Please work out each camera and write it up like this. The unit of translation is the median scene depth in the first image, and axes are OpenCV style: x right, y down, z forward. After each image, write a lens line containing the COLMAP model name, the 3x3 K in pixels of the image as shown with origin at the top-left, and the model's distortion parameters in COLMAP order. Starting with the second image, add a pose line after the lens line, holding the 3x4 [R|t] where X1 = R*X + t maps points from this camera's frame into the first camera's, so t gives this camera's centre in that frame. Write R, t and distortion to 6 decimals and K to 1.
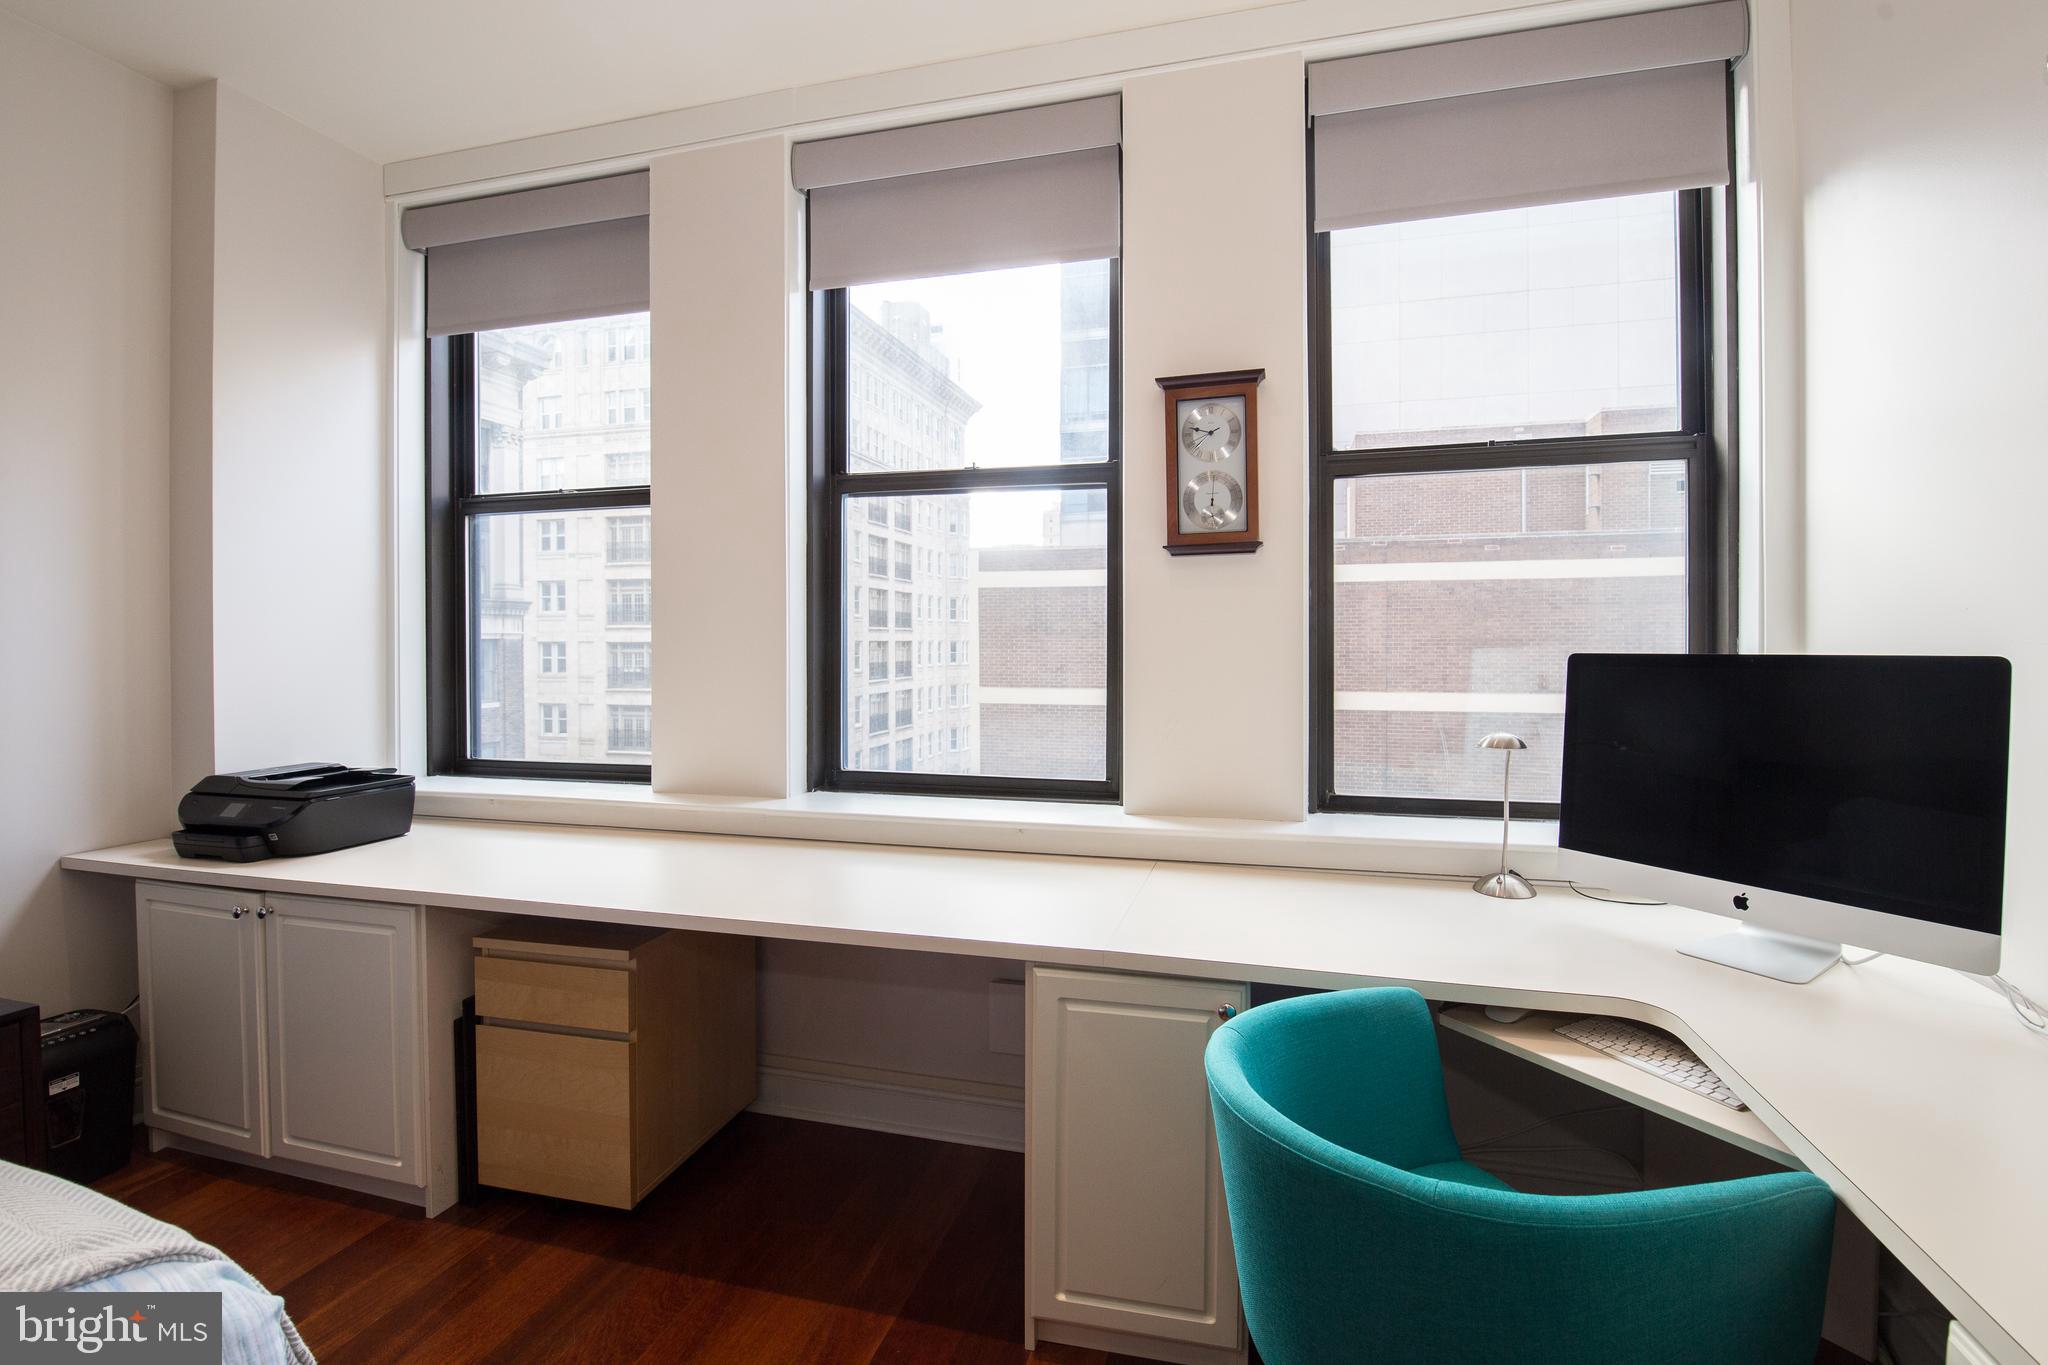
lens RADIAL K [[981.3, 0, 1012.3], [0, 981.3, 632.3], [0, 0, 1]] dist [0.000326, -0.018249]
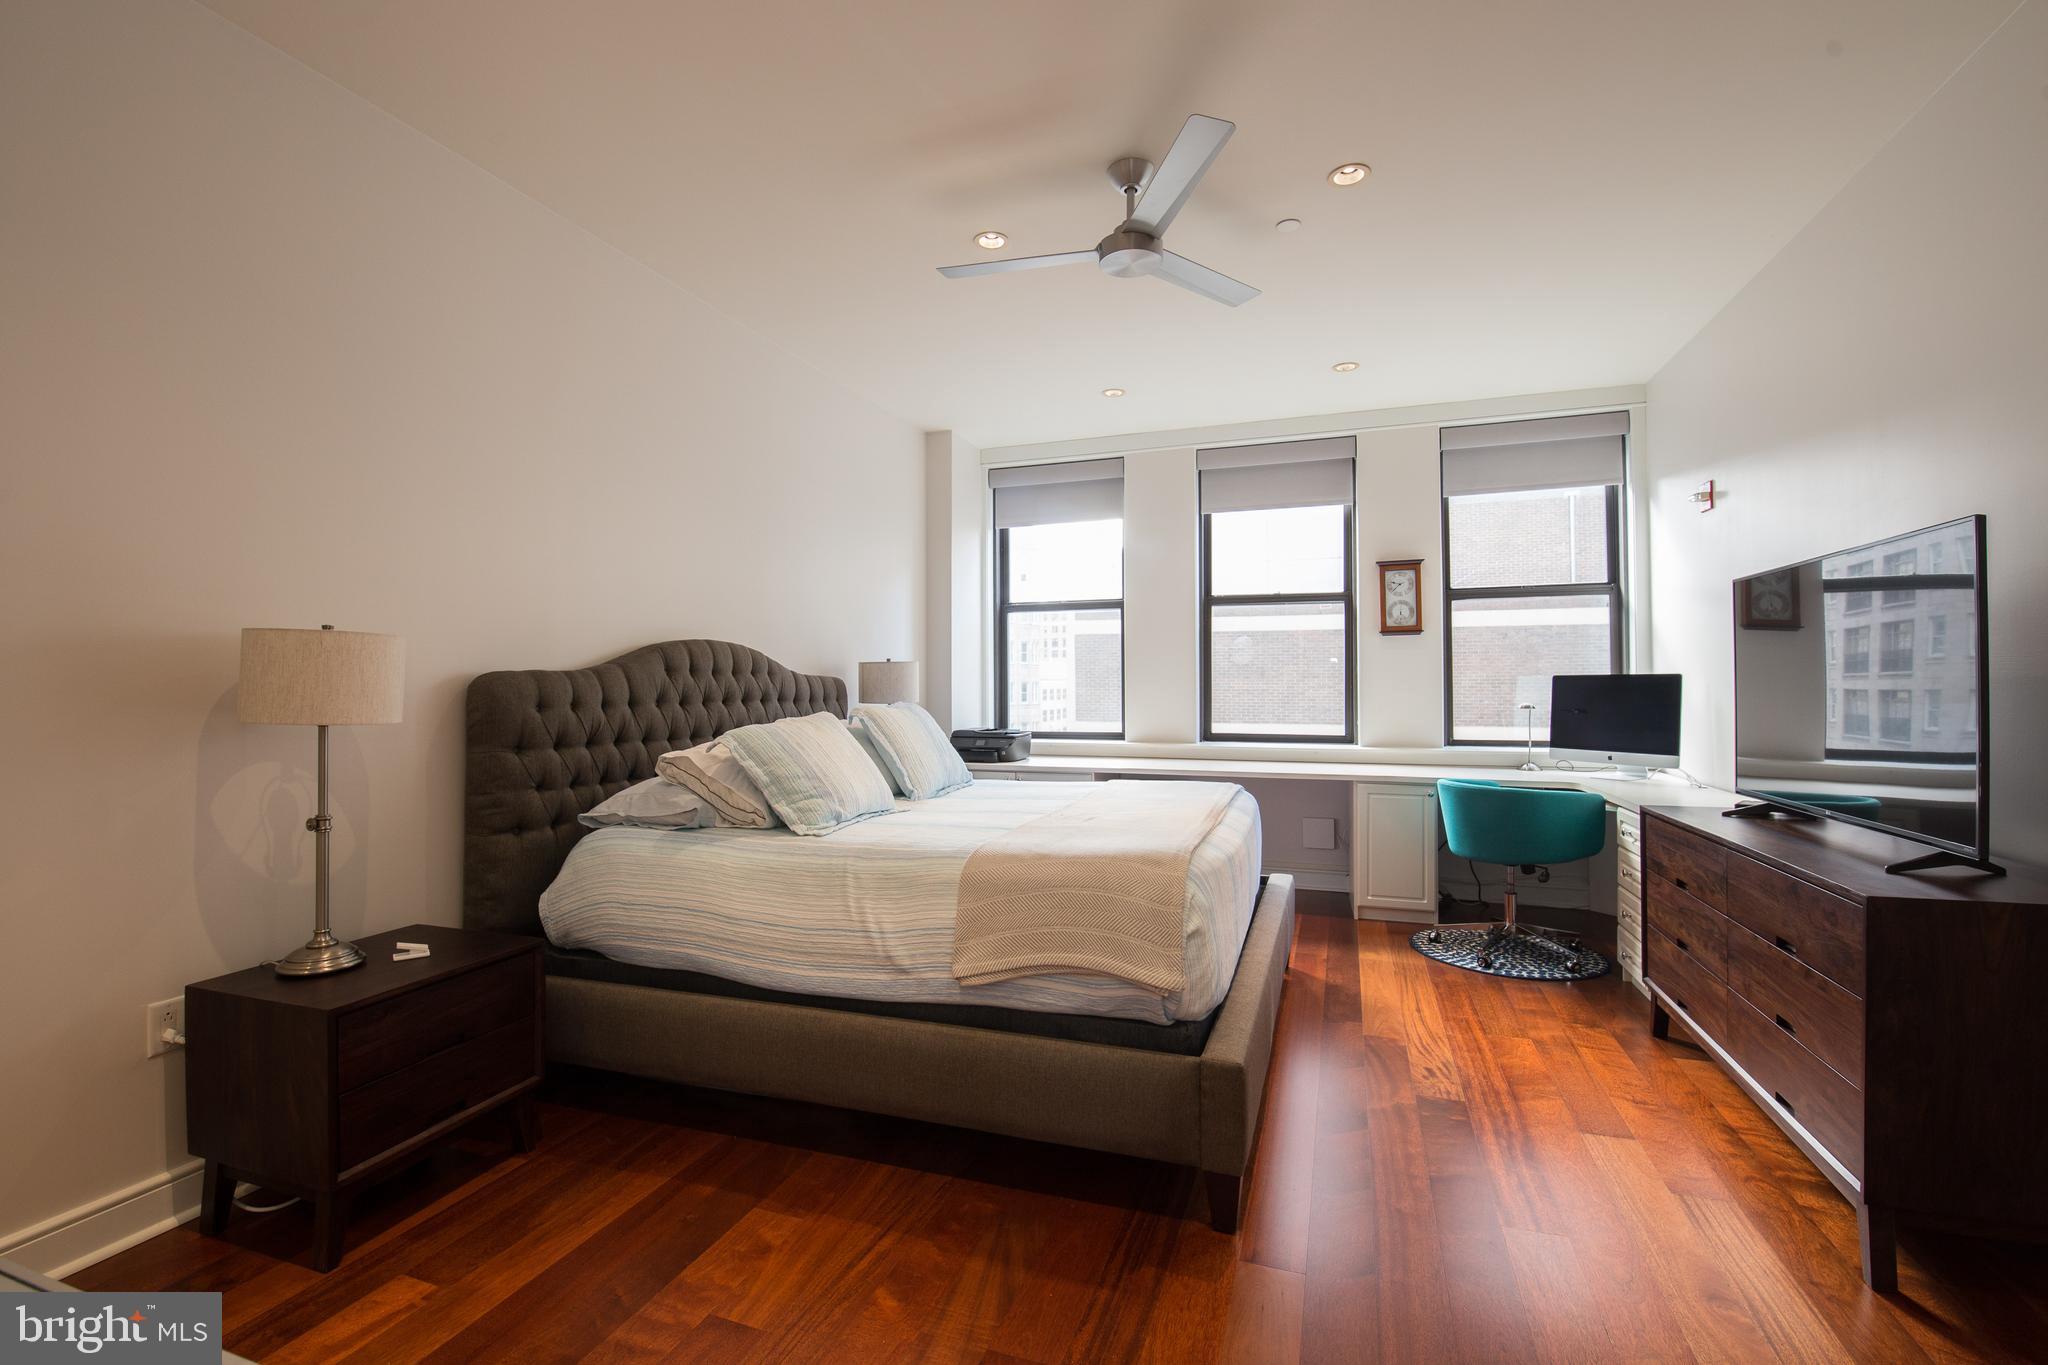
lens RADIAL K [[891.9, 0, 1020.5], [0, 891.9, 661.7], [0, 0, 1]] dist [-0.002245, -0.000246]
pose [[0.997035, -0.004441, -0.076817, -0.543473], [0.003338, 0.999890, -0.014473, 0.012967], [0.076873, 0.014174, 0.996940, -1.209455]]
